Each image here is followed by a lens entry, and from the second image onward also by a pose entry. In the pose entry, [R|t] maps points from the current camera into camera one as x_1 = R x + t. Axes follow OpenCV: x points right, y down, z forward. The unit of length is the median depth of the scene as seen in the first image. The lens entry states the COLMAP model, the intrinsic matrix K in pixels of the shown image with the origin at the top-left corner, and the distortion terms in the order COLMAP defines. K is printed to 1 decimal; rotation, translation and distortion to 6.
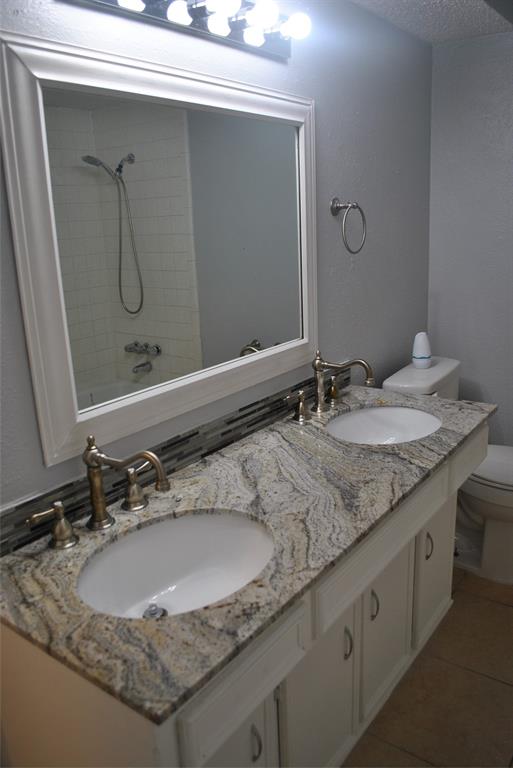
lens RADIAL K [[601.6, 0, 255.2], [0, 601.6, 385.6], [0, 0, 1]] dist [-0.078204, 0.003659]
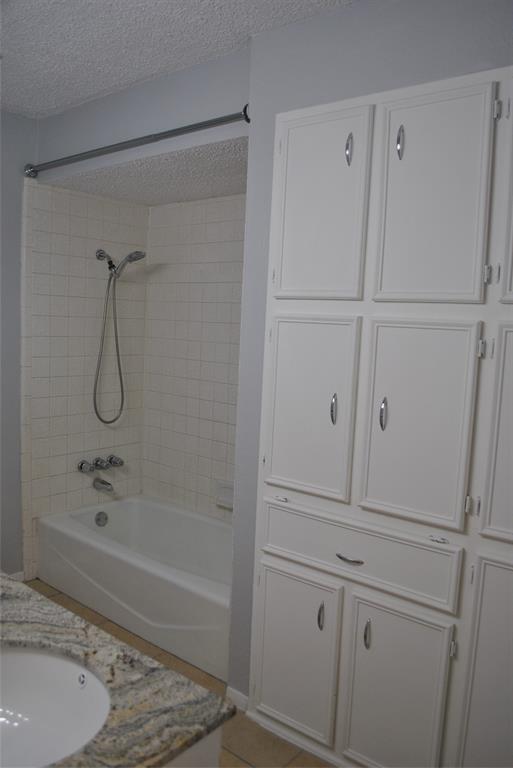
lens RADIAL K [[601.6, 0, 254.4], [0, 601.6, 383.8], [0, 0, 1]] dist [-0.078204, 0.003659]
pose [[0.046890, -0.065886, 0.996725, -1.224918], [0.226866, 0.972449, 0.053609, -0.174906], [-0.972797, 0.223609, 0.060546, 0.608058]]
